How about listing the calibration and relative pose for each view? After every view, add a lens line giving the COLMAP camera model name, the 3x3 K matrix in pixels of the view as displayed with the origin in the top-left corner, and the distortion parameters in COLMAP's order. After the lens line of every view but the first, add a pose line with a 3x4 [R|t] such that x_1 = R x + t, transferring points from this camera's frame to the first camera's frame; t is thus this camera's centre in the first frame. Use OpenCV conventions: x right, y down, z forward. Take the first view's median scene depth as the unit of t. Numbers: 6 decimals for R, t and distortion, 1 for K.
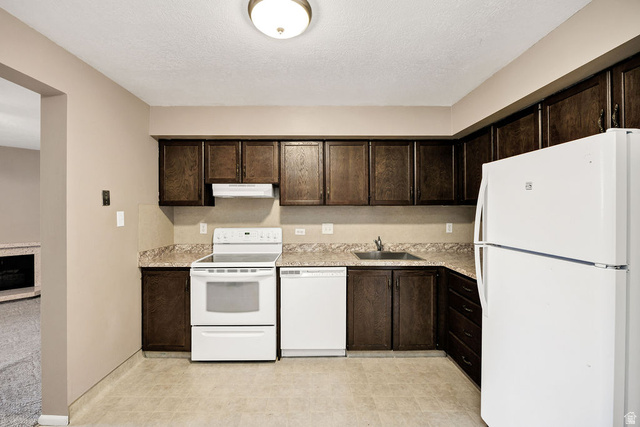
lens RADIAL K [[283.9, 0, 319.1], [0, 283.9, 211.2], [0, 0, 1]] dist [-0.003217, 0.000107]
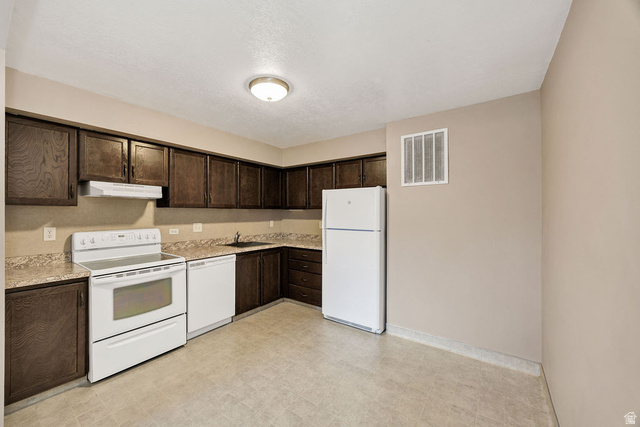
lens RADIAL K [[253.6, 0, 319.3], [0, 253.6, 213.1], [0, 0, 1]] dist [-0.000617, 0.000271]
pose [[0.580047, 0.002385, 0.814579, -0.620438], [-0.001635, 0.999997, -0.001763, 0.003027], [-0.814581, -0.000309, 0.580050, -0.022643]]
